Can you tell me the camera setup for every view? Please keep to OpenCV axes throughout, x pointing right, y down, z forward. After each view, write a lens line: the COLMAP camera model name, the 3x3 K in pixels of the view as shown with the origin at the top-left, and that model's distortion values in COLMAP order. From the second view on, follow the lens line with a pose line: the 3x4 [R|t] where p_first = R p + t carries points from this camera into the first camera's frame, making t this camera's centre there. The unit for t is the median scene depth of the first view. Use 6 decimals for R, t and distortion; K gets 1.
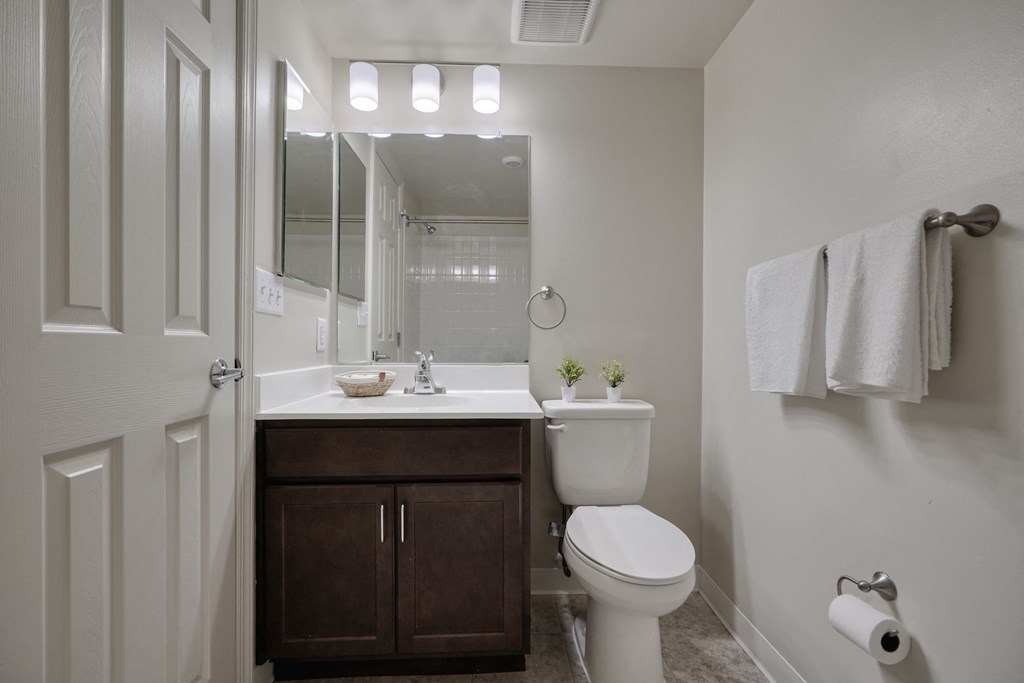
lens RADIAL K [[457.3, 0, 515.0], [0, 457.3, 341.0], [0, 0, 1]] dist [-0.008054, 0.000770]
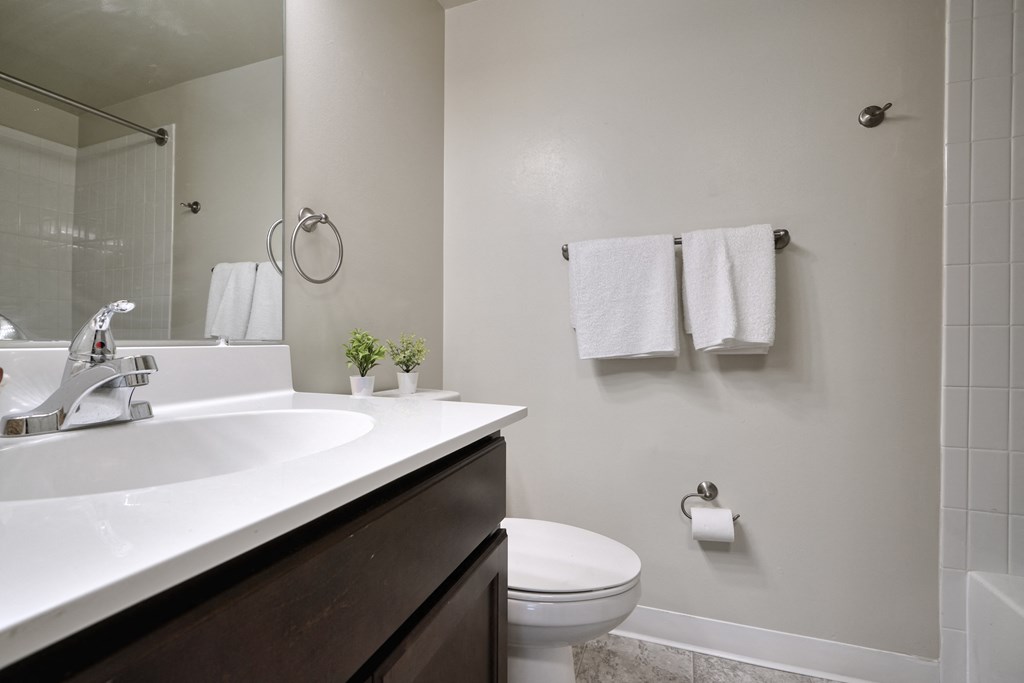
lens RADIAL K [[457.3, 0, 515.0], [0, 457.3, 341.0], [0, 0, 1]] dist [-0.008054, 0.000770]
pose [[0.389563, -0.001839, 0.920998, -0.396778], [-0.009724, 0.999934, 0.006110, 0.046050], [-0.920949, -0.011336, 0.389519, 0.574189]]
